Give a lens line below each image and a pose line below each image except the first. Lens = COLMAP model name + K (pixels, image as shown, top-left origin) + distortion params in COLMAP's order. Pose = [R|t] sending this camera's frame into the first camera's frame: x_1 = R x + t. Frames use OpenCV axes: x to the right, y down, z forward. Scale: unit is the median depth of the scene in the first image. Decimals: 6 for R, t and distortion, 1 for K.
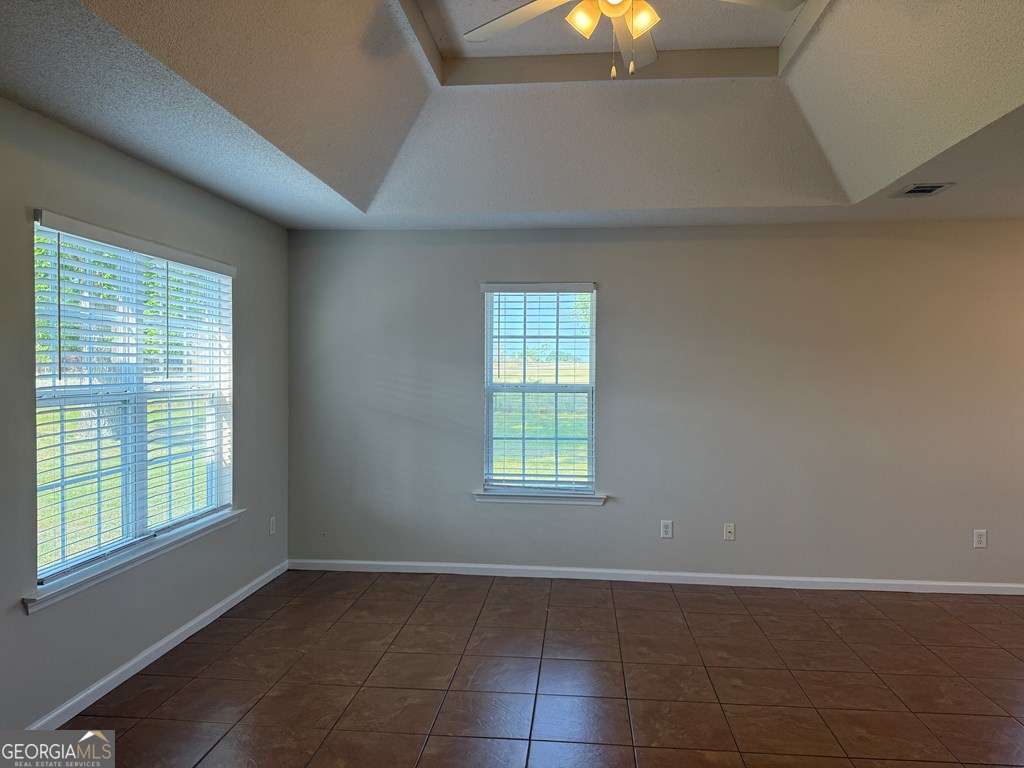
lens RADIAL K [[704.3, 0, 514.4], [0, 704.3, 379.8], [0, 0, 1]] dist [0.141386, -0.320493]
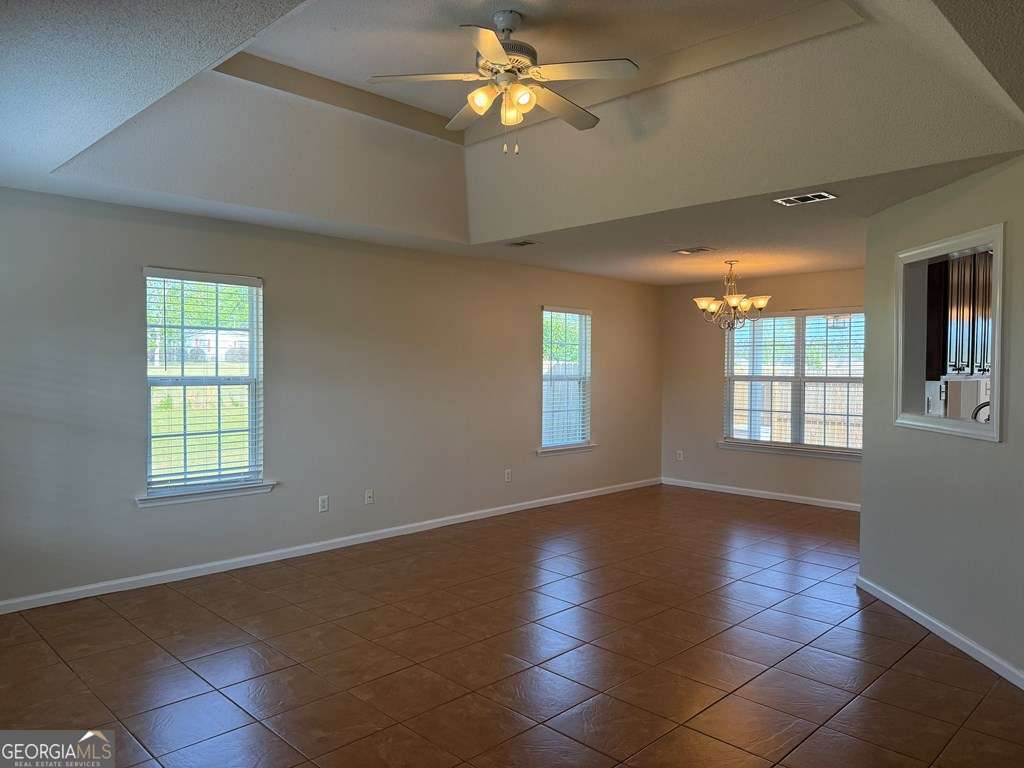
lens RADIAL K [[711.4, 0, 512.0], [0, 711.4, 384.0], [0, 0, 1]] dist [0.116880, -0.180116]
pose [[0.634257, -0.021578, 0.772821, -0.466006], [0.006338, 0.999722, 0.022712, -0.004010], [-0.773096, -0.009507, 0.634217, 0.046531]]
